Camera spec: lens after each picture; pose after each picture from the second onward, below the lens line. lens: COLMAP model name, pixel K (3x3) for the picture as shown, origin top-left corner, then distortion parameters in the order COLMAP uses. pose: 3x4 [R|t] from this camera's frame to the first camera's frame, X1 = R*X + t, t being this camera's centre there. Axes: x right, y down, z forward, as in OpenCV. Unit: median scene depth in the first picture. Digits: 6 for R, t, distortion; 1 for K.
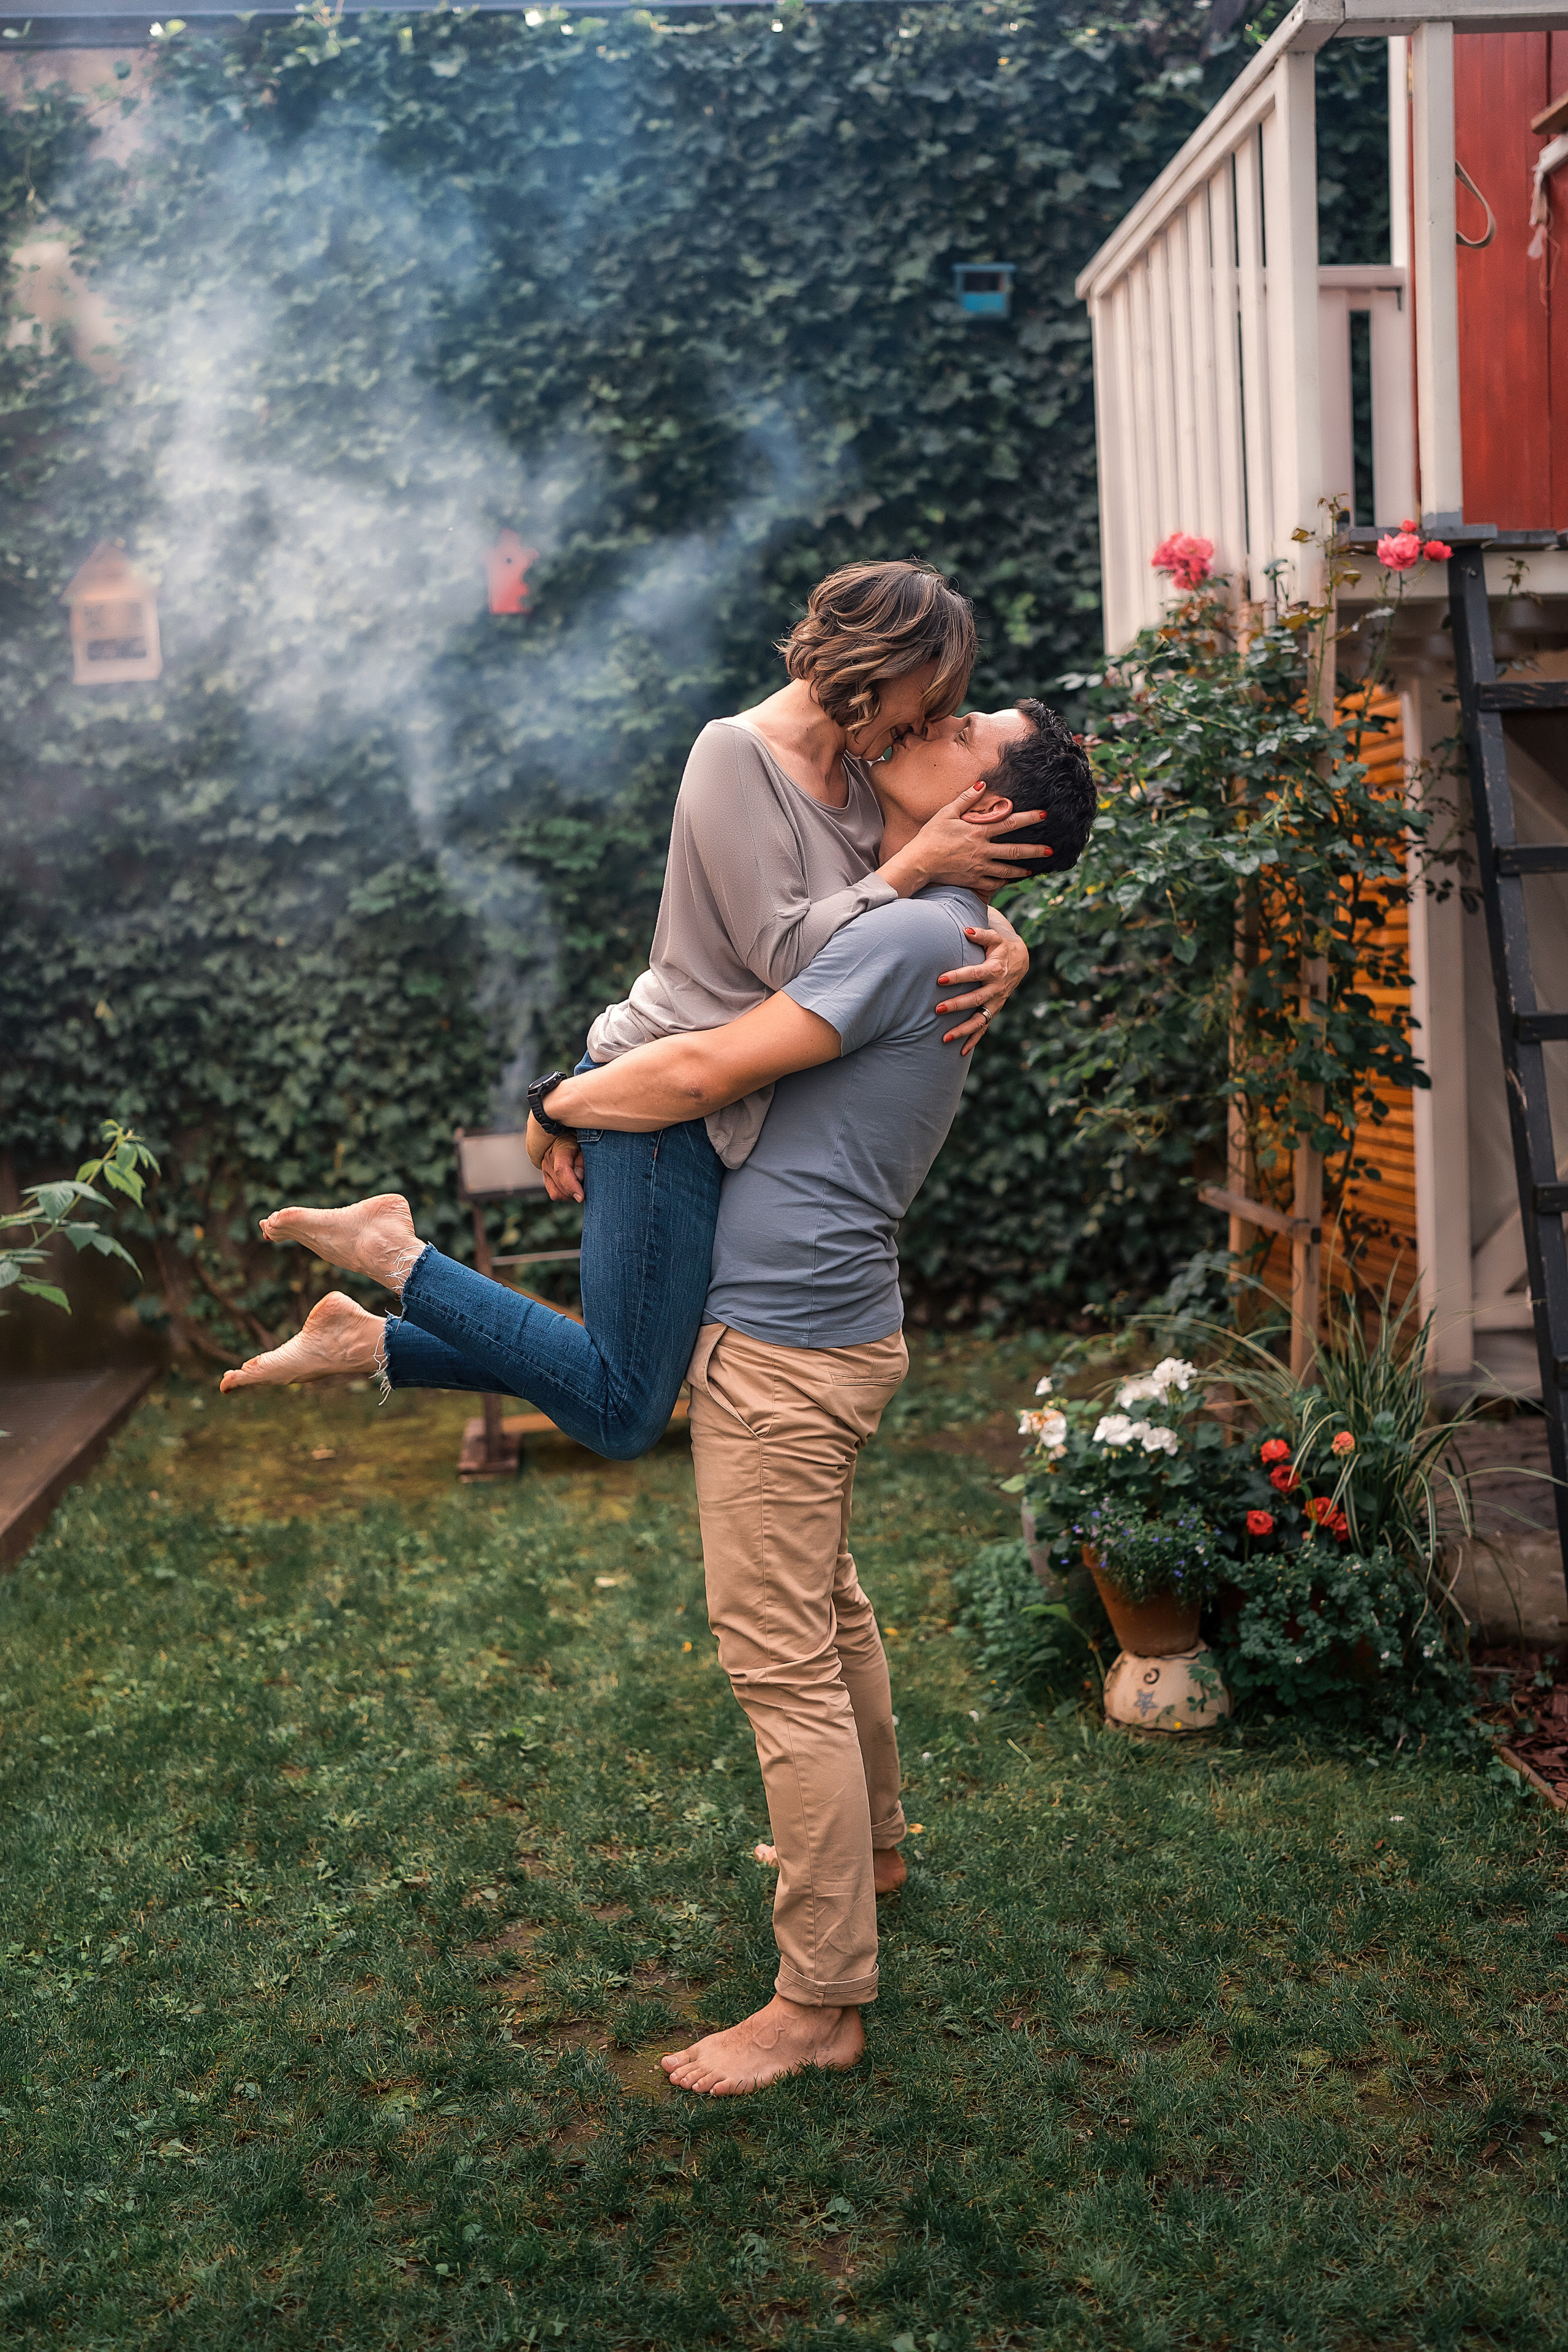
lens RADIAL K [[2209.3, 0, 833.3], [0, 2209.3, 1151.9], [0, 0, 1]] dist [0.036041, 0.000000]
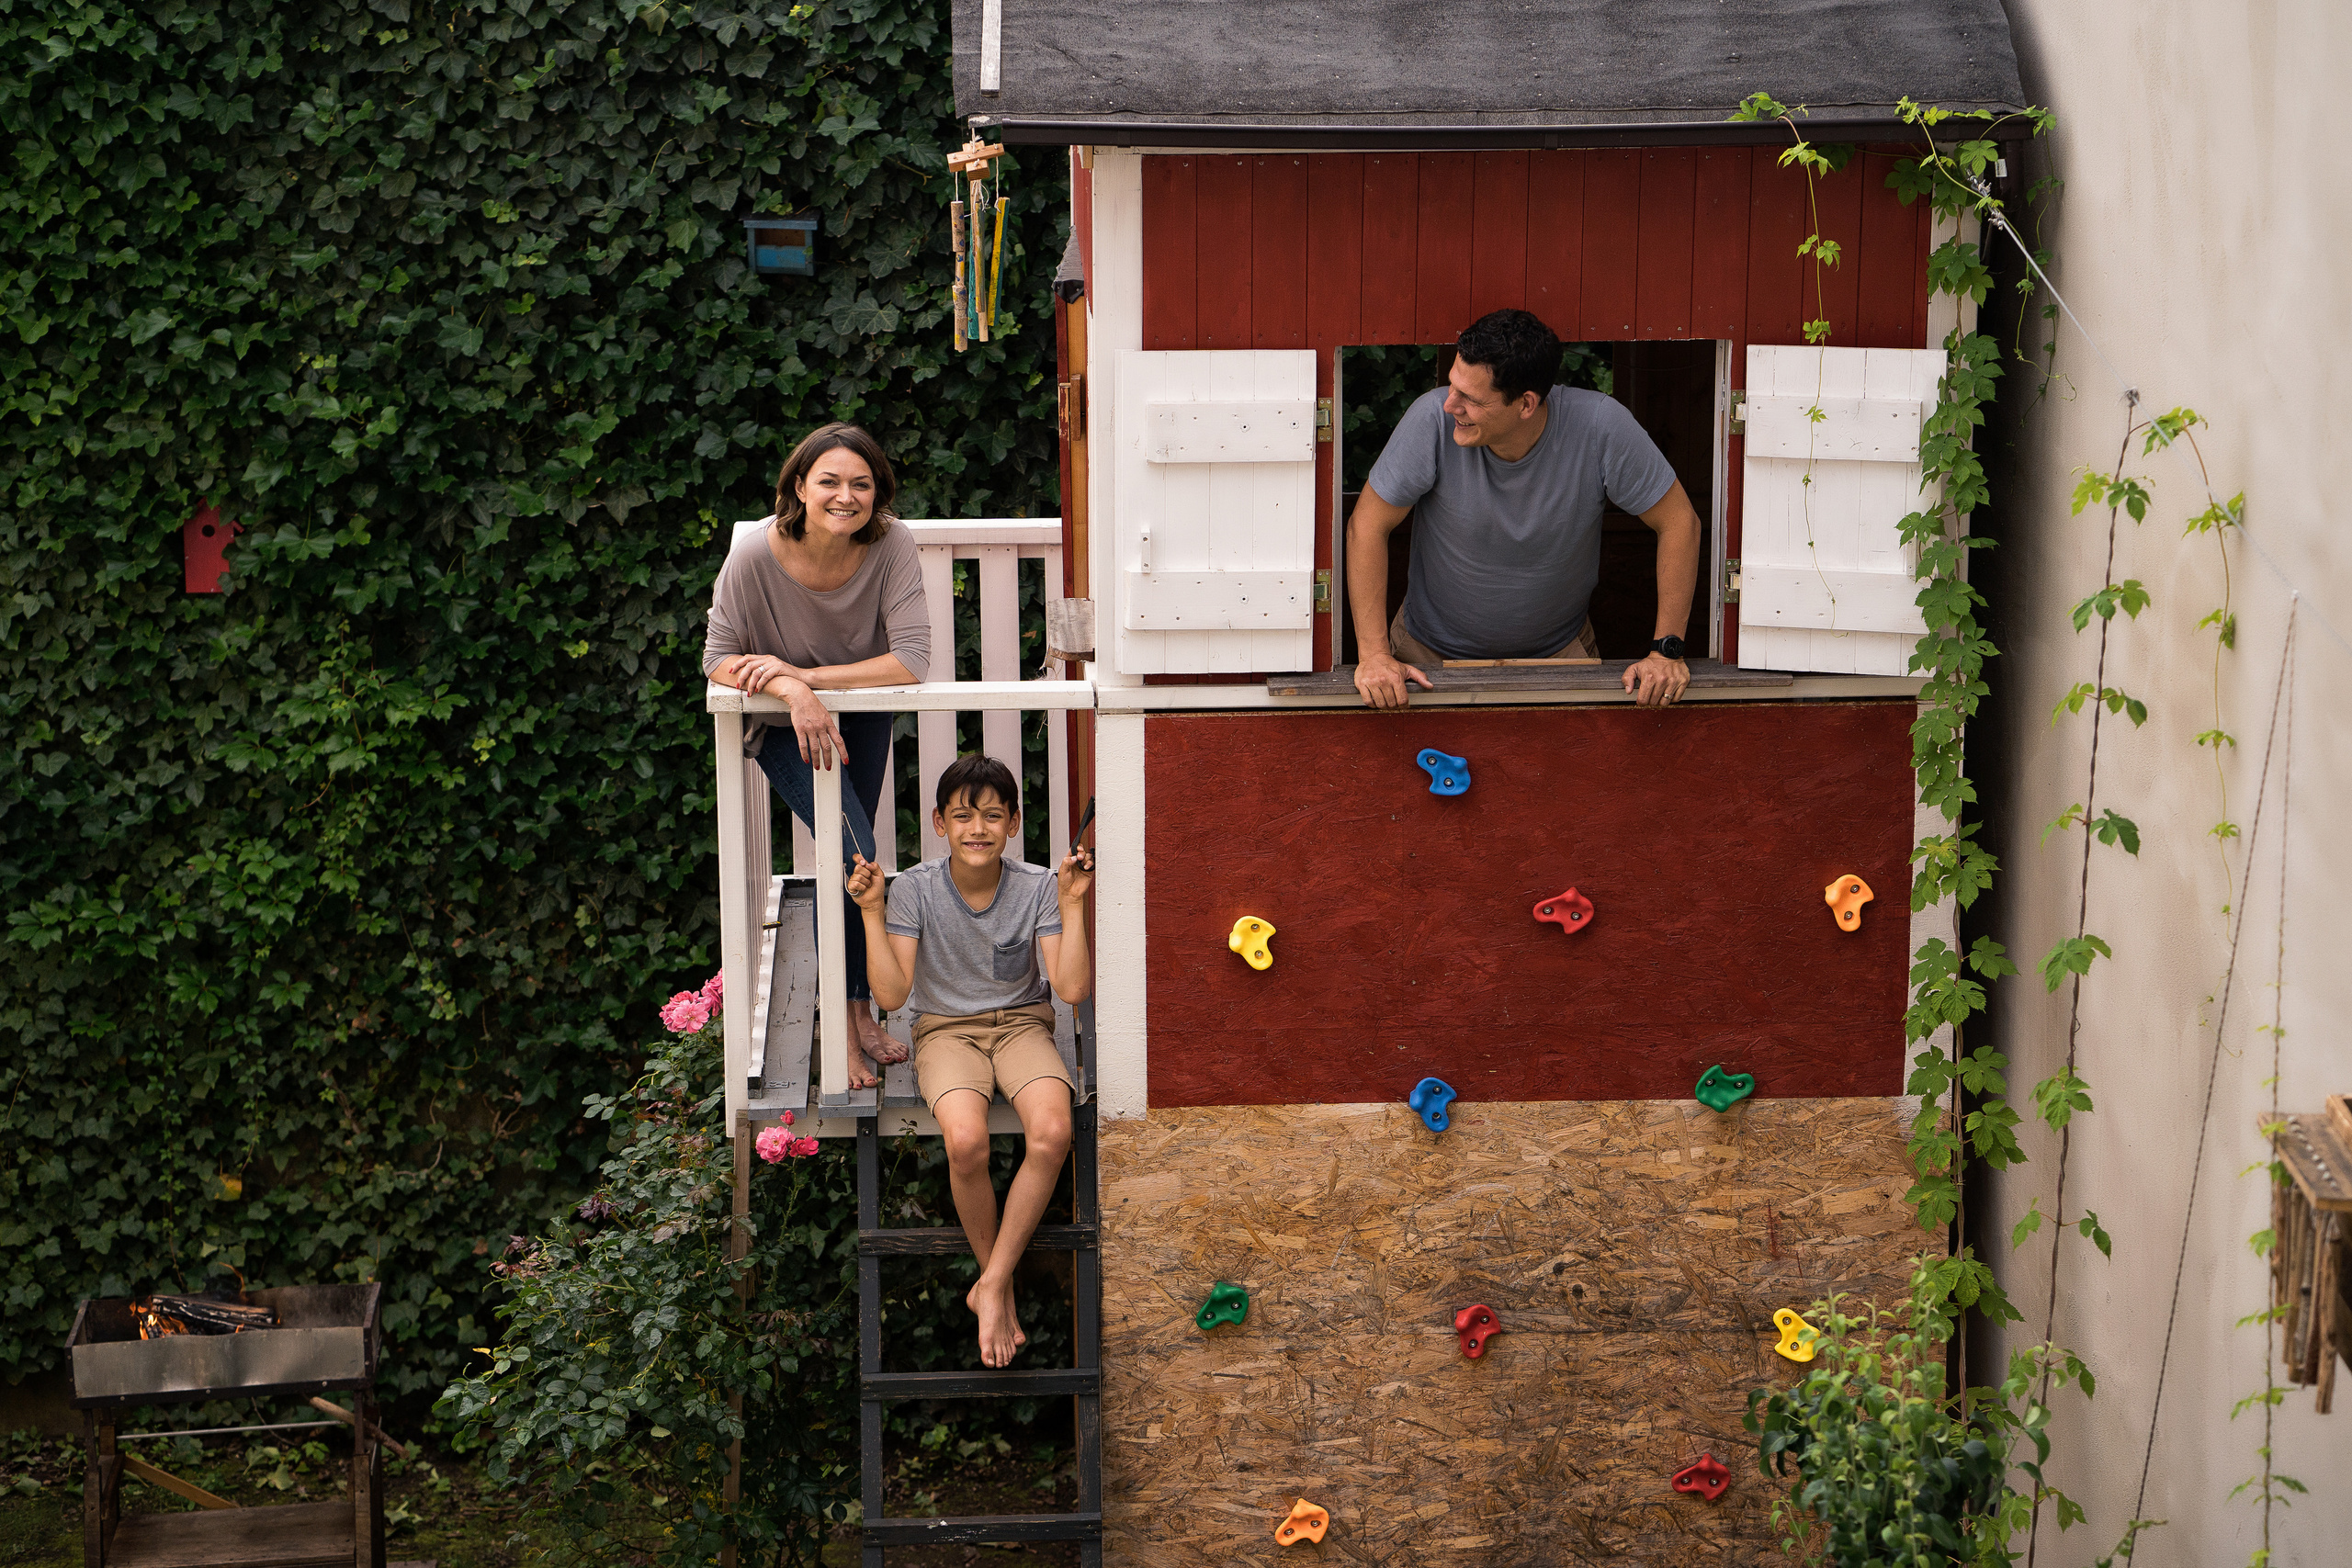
lens RADIAL K [[5172.8, 0, 1169.9], [0, 5172.8, 814.3], [0, 0, 1]] dist [0.435937, 0.000000]
pose [[0.995365, 0.065452, -0.070453, 0.368330], [-0.052662, 0.984011, 0.170147, -0.525328], [0.080463, -0.165648, 0.982897, -0.954119]]
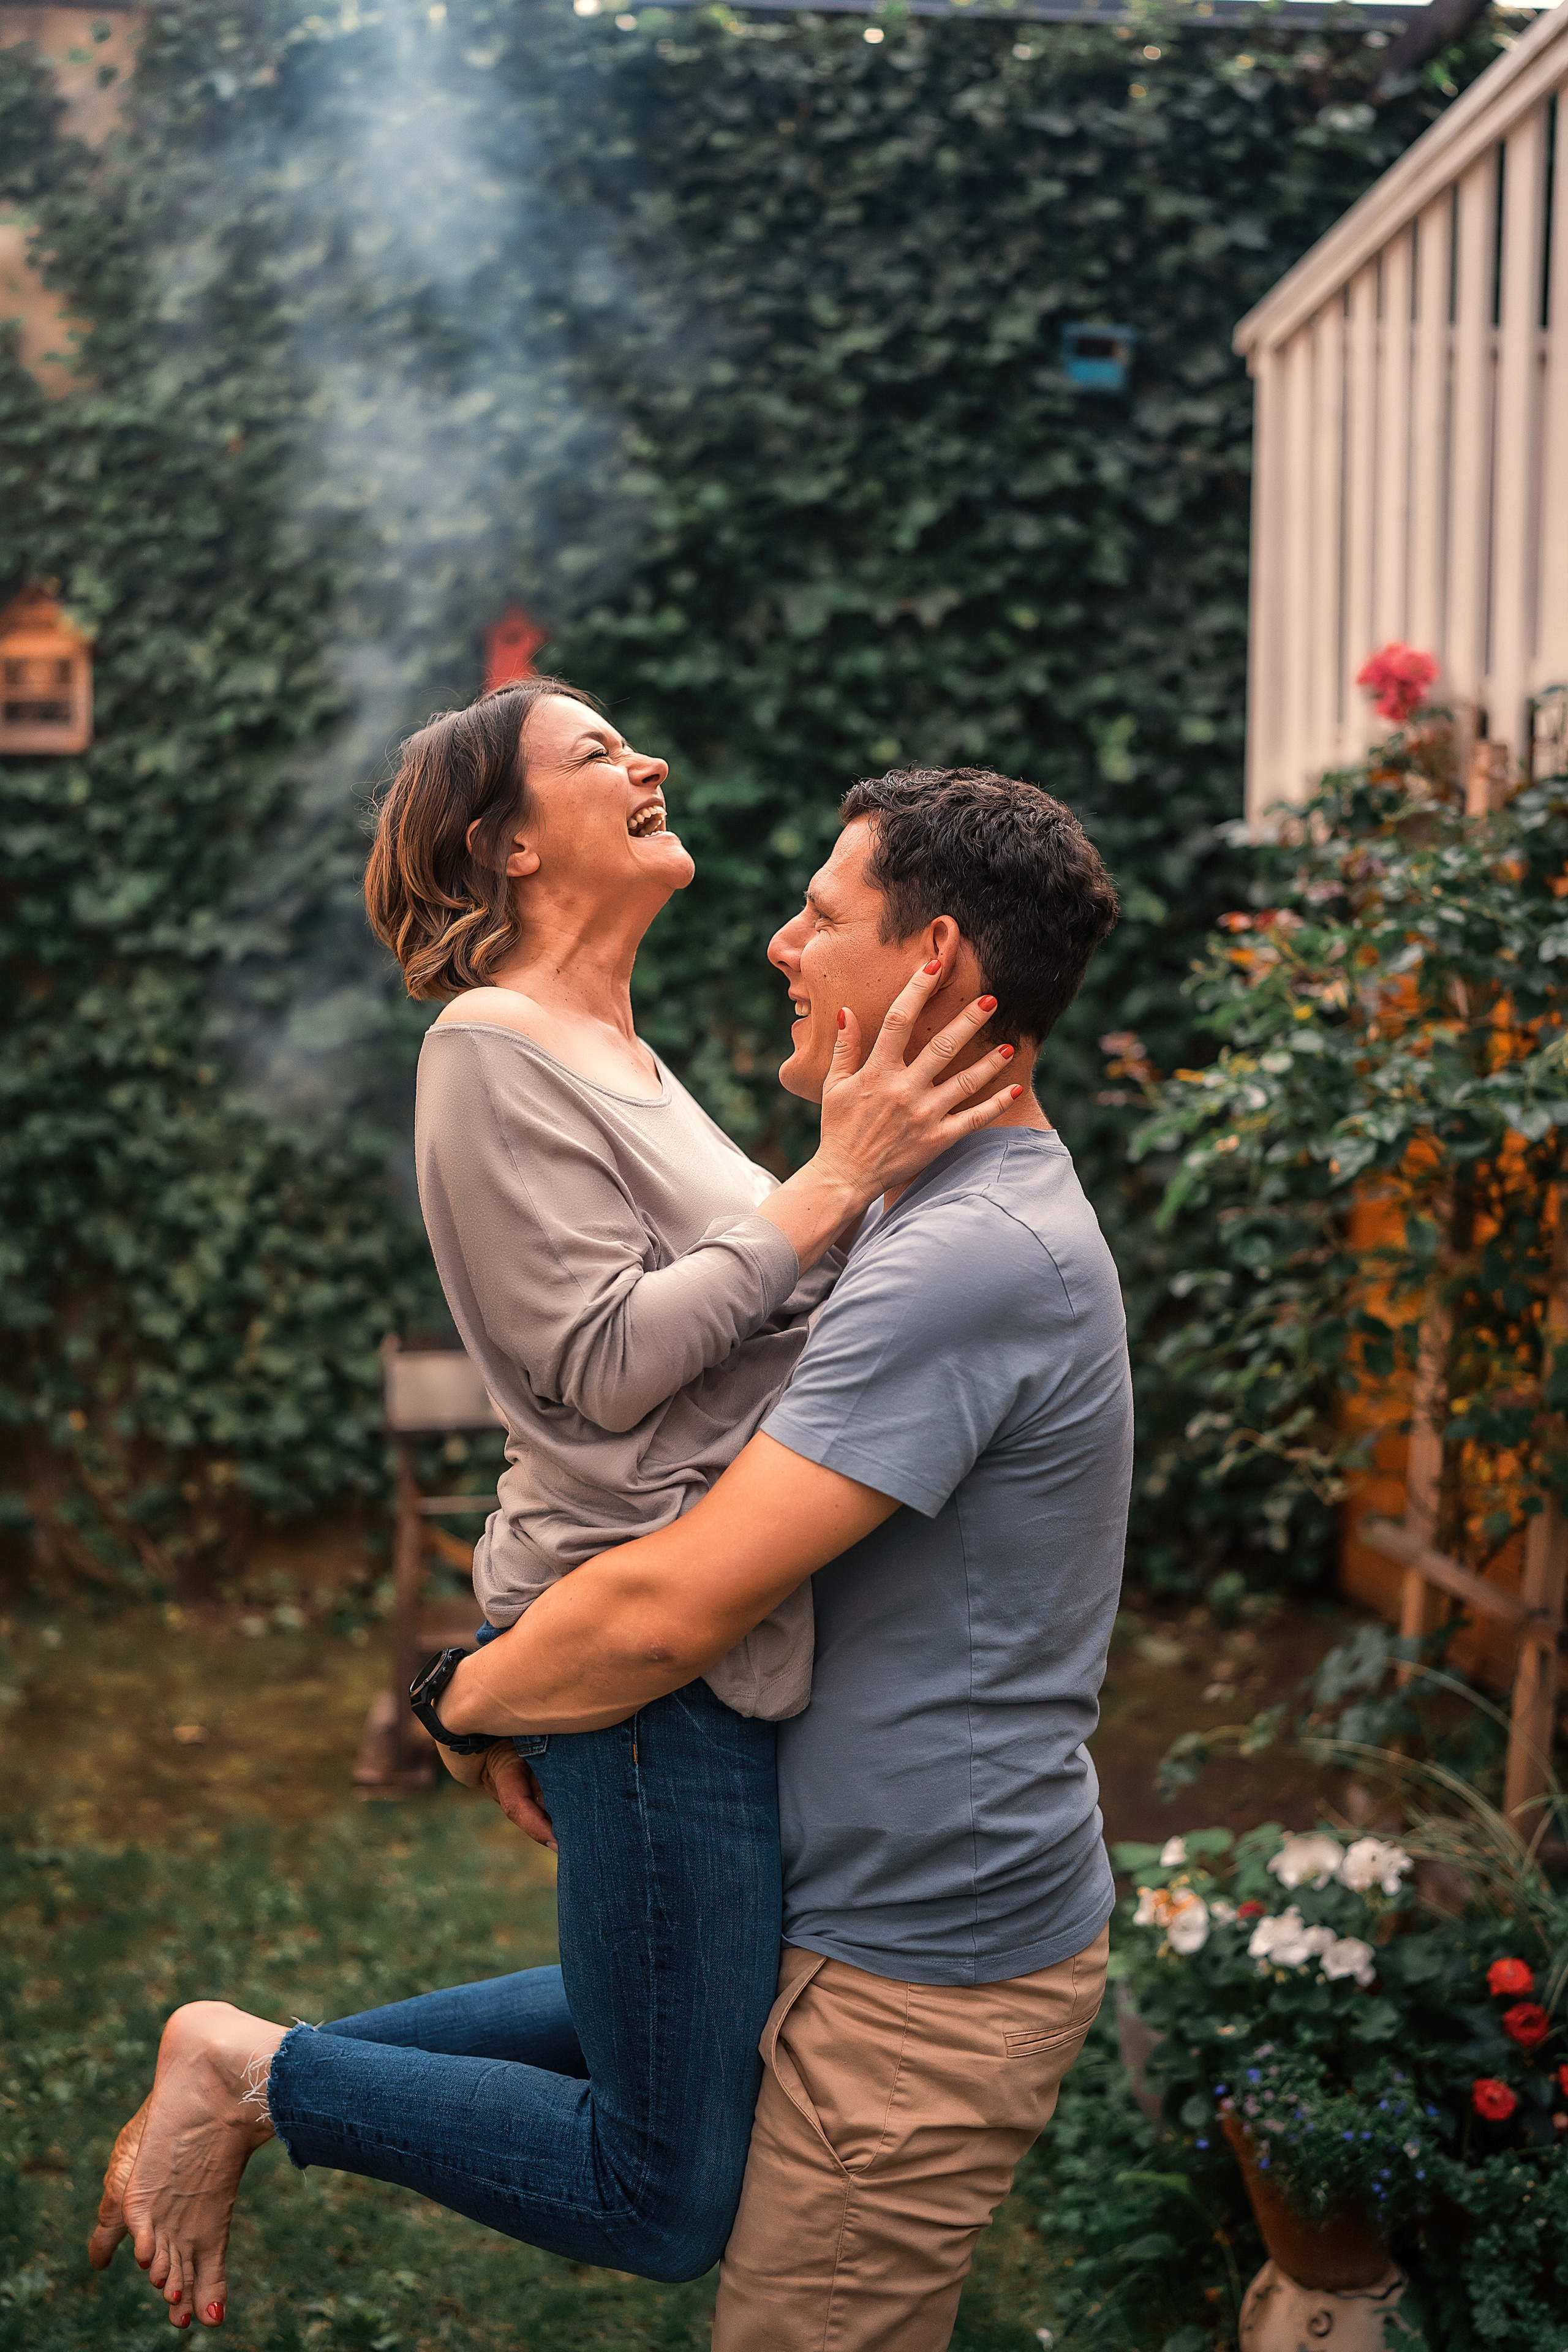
lens RADIAL K [[2209.3, 0, 800.9], [0, 2209.3, 1175.7], [0, 0, 1]] dist [0.036041, 0.000000]
pose [[0.997796, 0.065654, -0.009646, -0.015750], [-0.065991, 0.997012, -0.040152, -0.039153], [0.006981, 0.040700, 0.999147, 0.175465]]
